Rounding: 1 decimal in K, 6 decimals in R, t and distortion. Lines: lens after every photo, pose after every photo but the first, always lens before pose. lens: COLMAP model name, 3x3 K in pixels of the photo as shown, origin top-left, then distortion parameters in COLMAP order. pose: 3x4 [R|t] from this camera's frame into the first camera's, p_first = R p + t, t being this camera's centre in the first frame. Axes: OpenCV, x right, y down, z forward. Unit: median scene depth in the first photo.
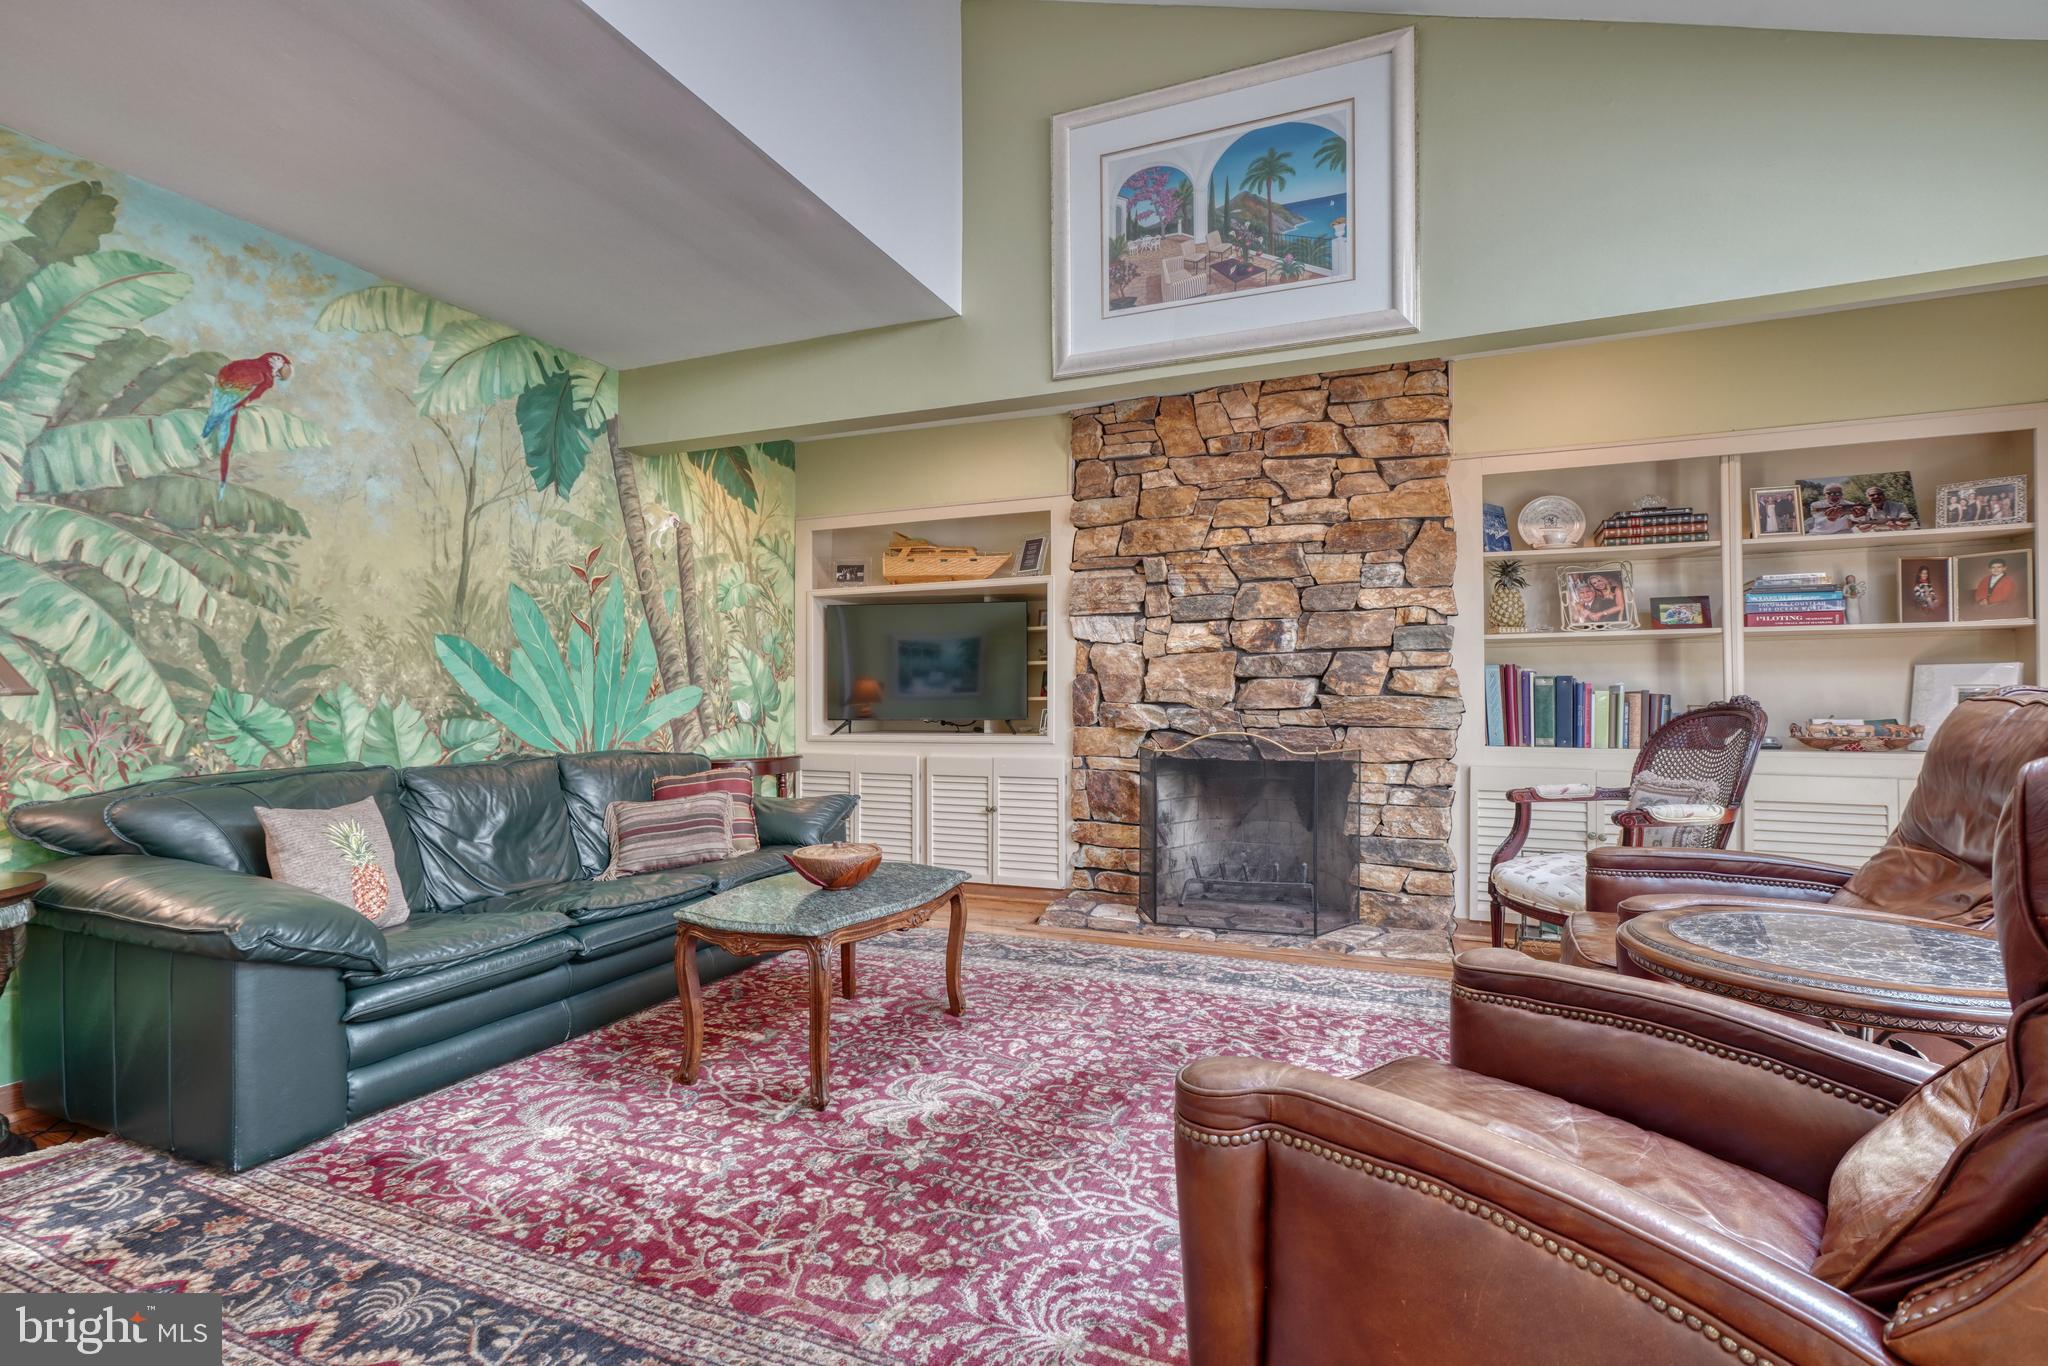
lens RADIAL K [[961.3, 0, 1006.8], [0, 961.3, 685.9], [0, 0, 1]] dist [-0.005674, 0.000467]
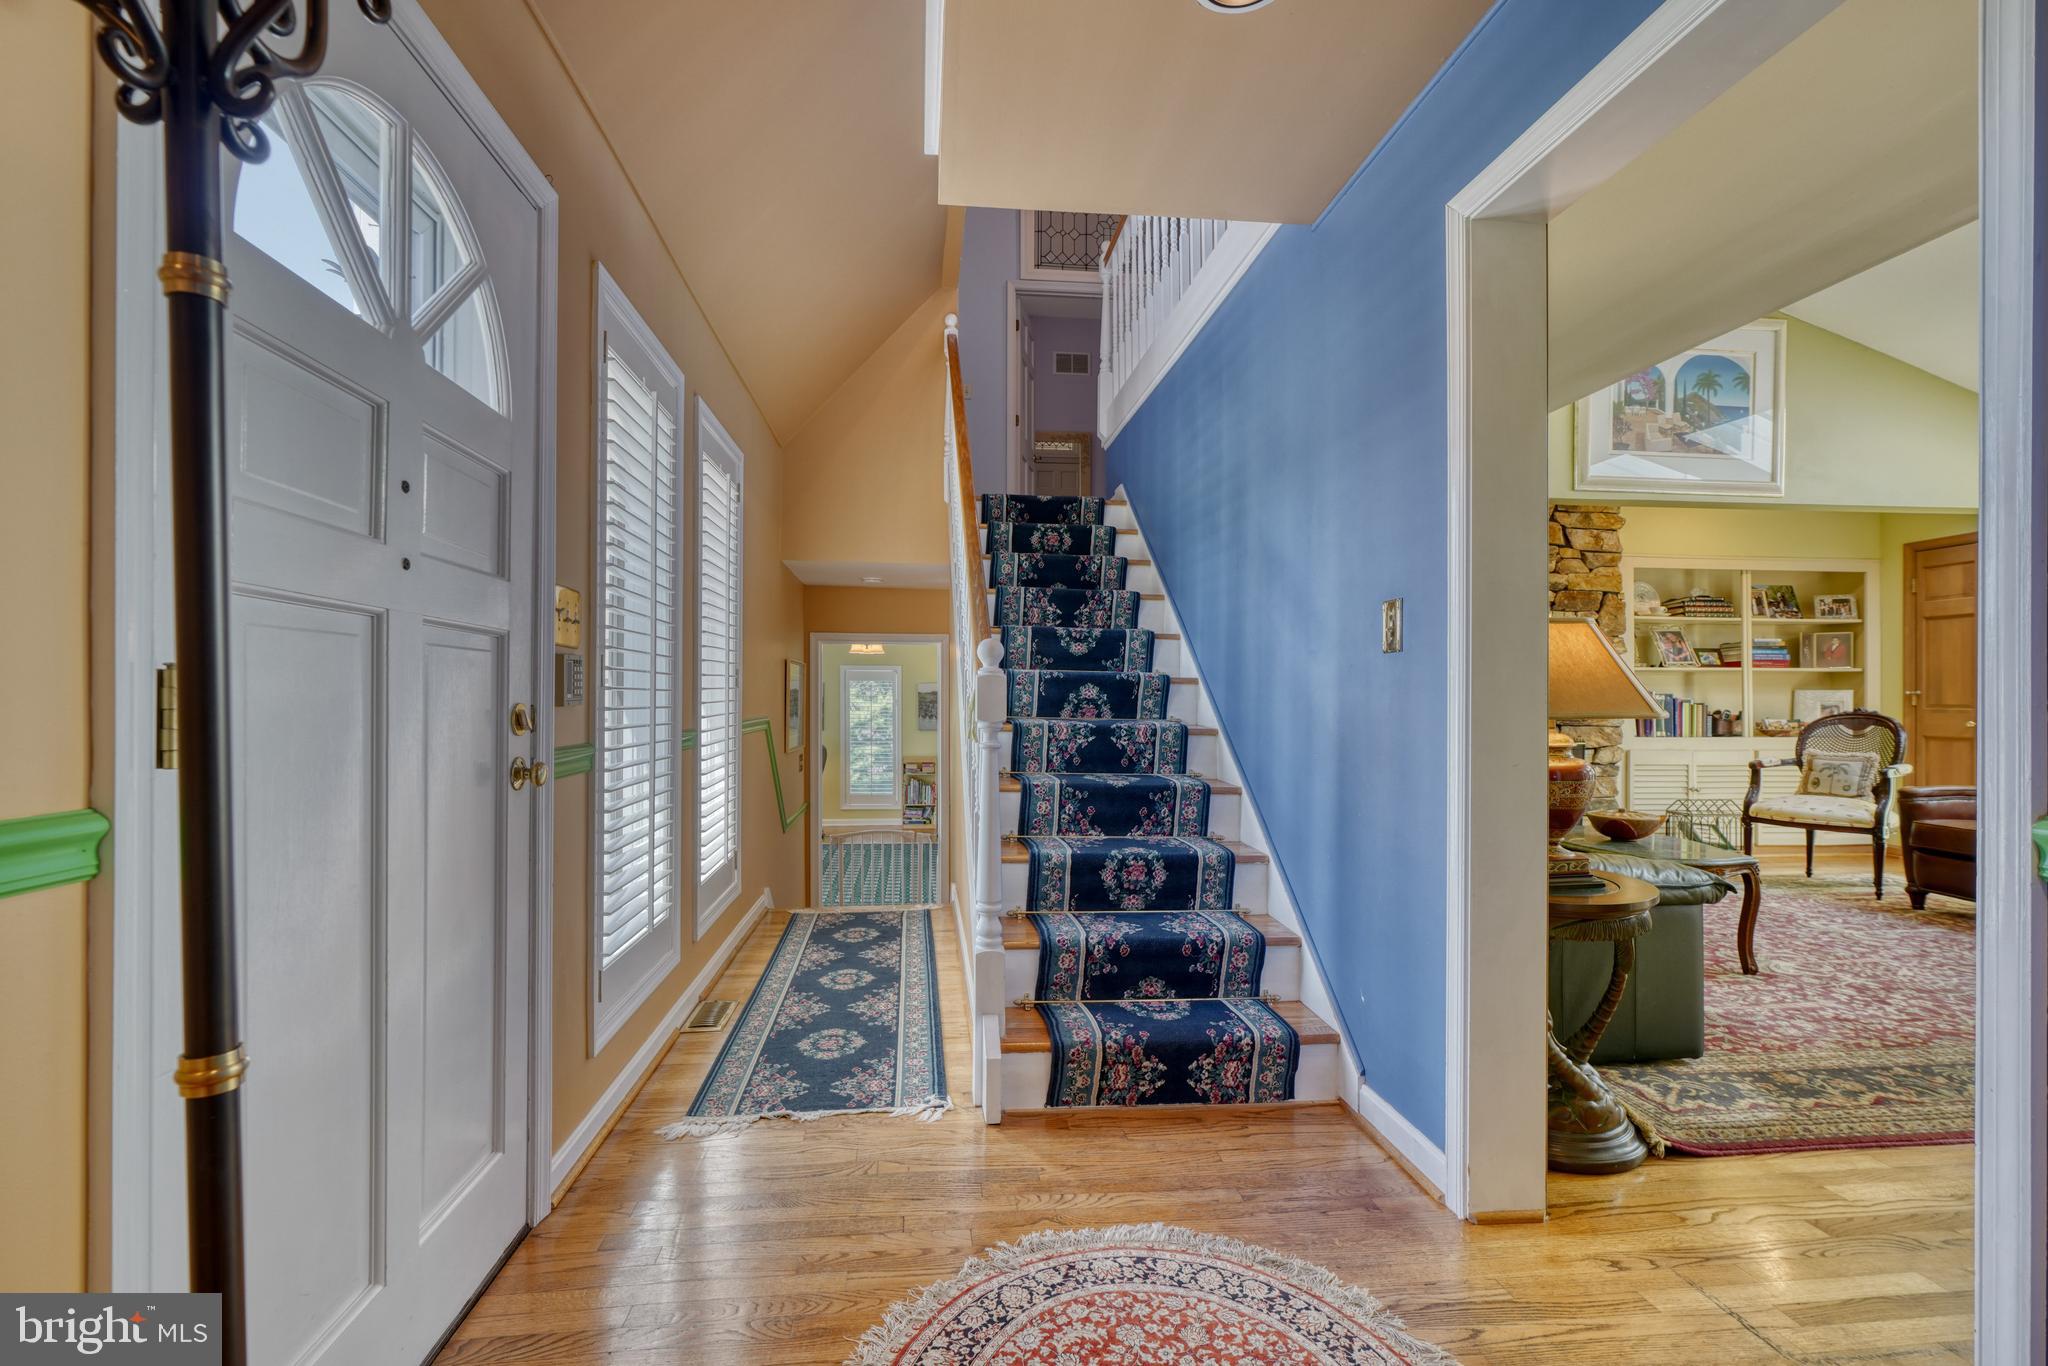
lens RADIAL K [[924.8, 0, 1019.7], [0, 924.8, 691.6], [0, 0, 1]] dist [0.001313, 0.000177]
pose [[0.871230, 0.009362, 0.490786, -1.388116], [-0.012987, 0.999908, 0.003982, -0.007946], [-0.490703, -0.009843, 0.871271, 0.192282]]
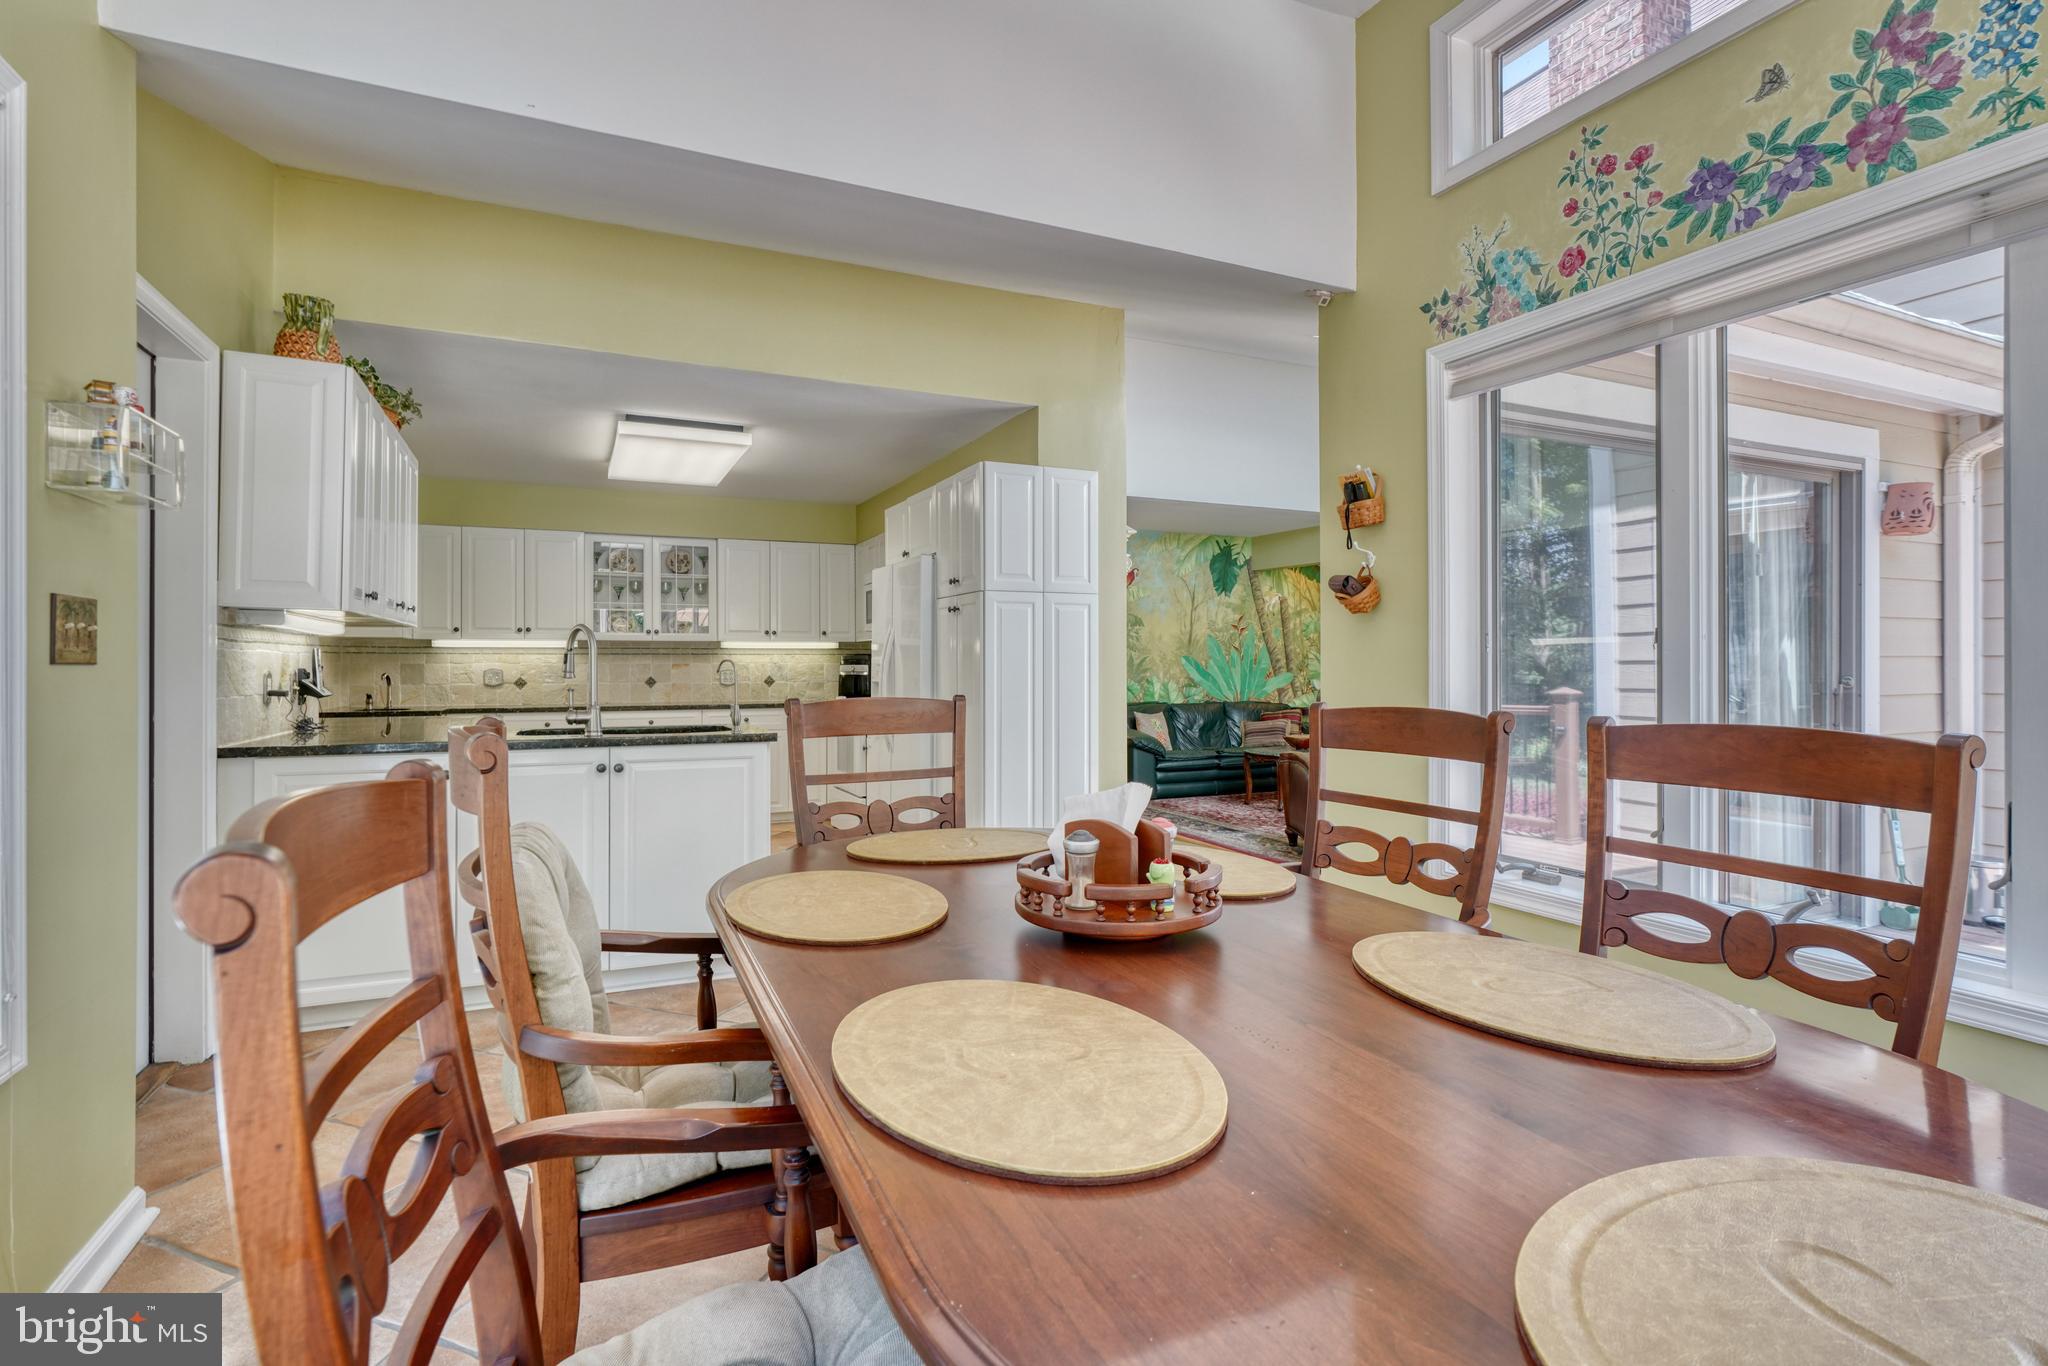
lens RADIAL K [[961.3, 0, 1018.8], [0, 961.3, 660.7], [0, 0, 1]] dist [-0.005674, 0.000467]
pose [[0.742562, 0.003018, -0.669771, 0.916965], [0.006481, 0.999911, 0.011691, -0.076954], [0.669746, -0.013023, 0.742476, -1.378829]]
